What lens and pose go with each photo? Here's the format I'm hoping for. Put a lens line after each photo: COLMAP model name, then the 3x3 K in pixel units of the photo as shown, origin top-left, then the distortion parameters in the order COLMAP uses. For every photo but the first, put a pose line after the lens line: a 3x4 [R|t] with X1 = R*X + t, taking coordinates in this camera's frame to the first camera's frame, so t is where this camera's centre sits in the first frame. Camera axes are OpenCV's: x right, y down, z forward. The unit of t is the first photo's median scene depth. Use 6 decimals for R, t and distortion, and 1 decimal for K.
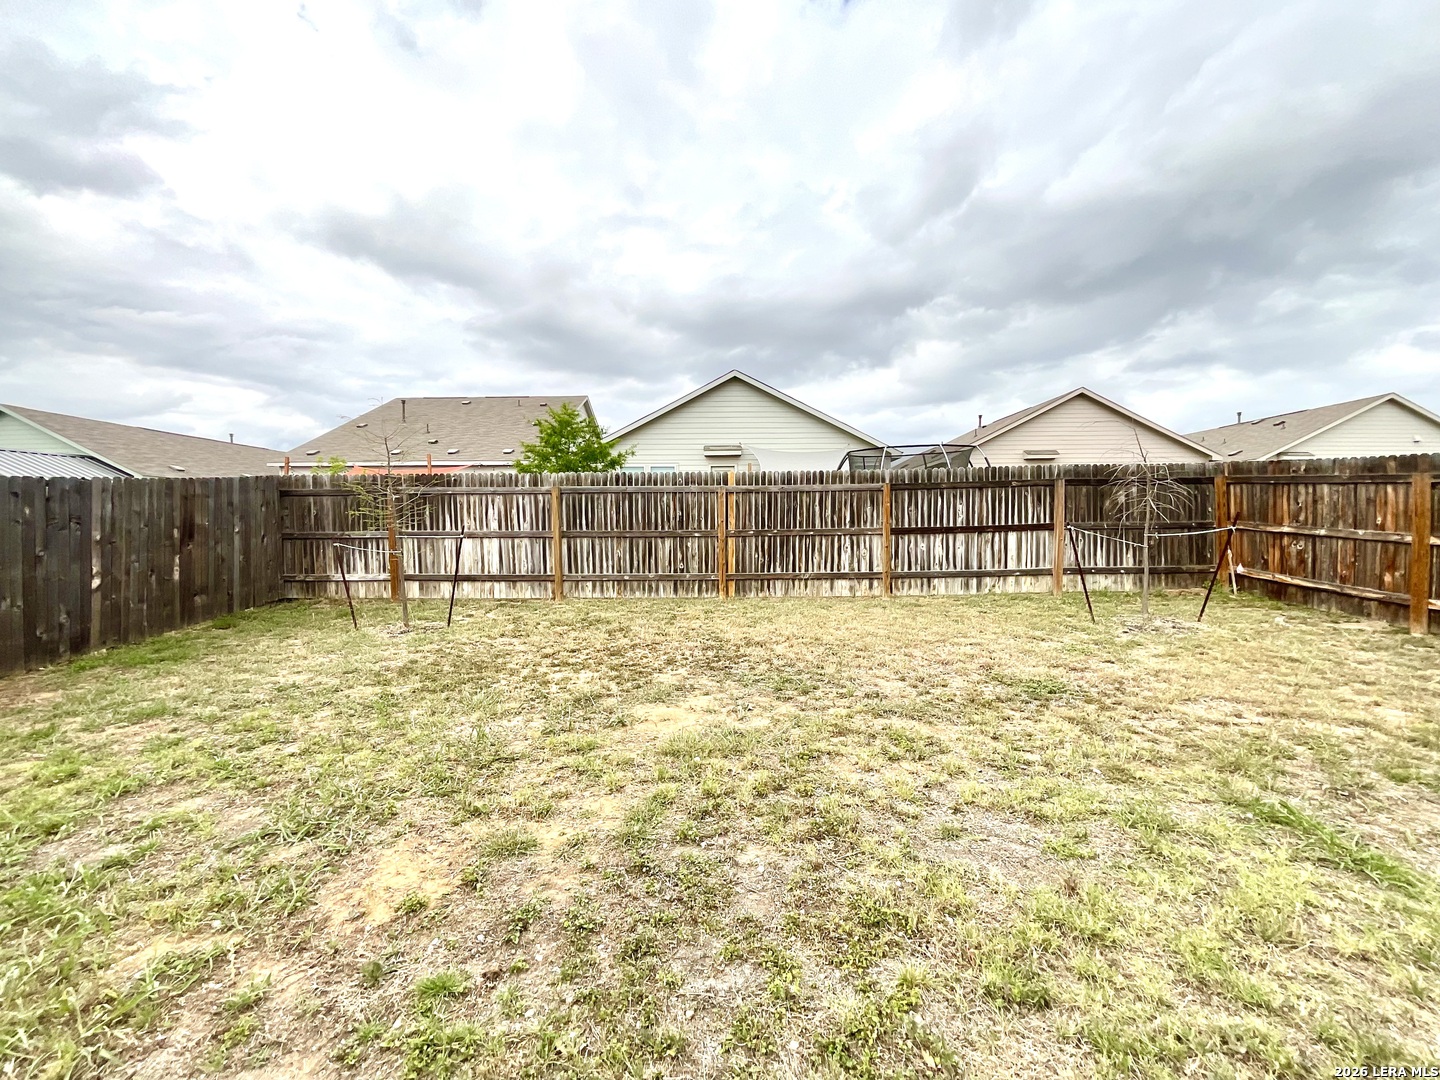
lens RADIAL K [[581.4, 0, 717.3], [0, 581.4, 537.5], [0, 0, 1]] dist [0.000471, -0.002003]
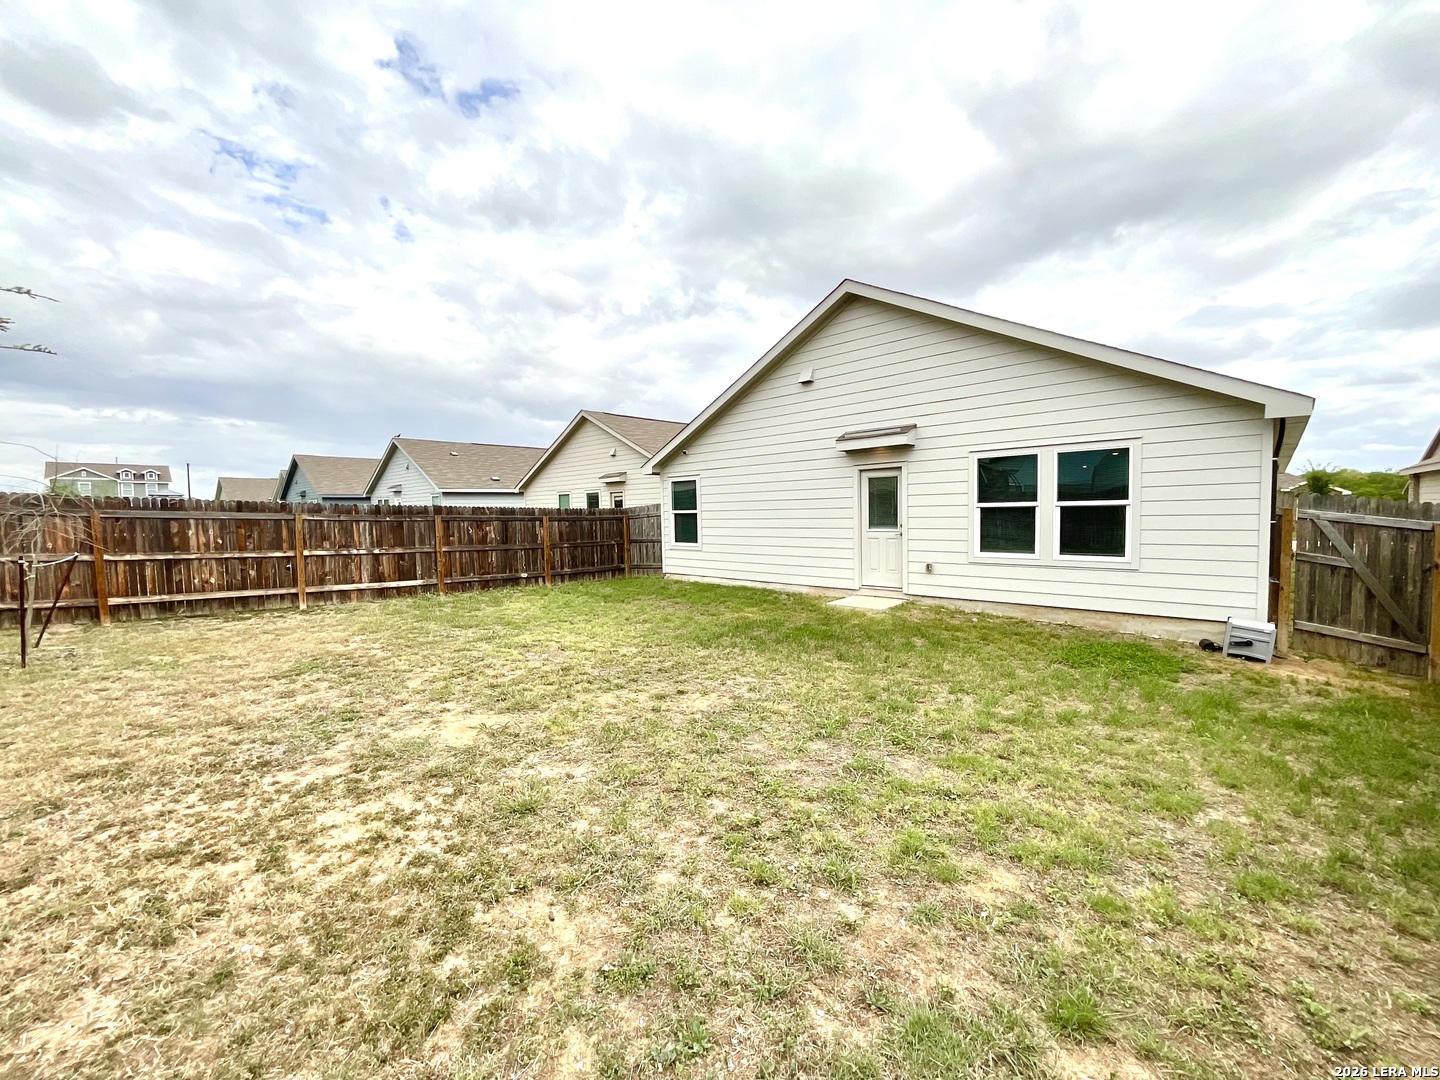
lens RADIAL K [[581.4, 0, 713.0], [0, 581.4, 539.4], [0, 0, 1]] dist [0.000471, -0.002003]
pose [[-0.739568, -0.019116, 0.672811, -1.279178], [0.032893, 0.997376, 0.064494, -0.125396], [-0.672278, 0.069828, -0.736998, 1.581155]]
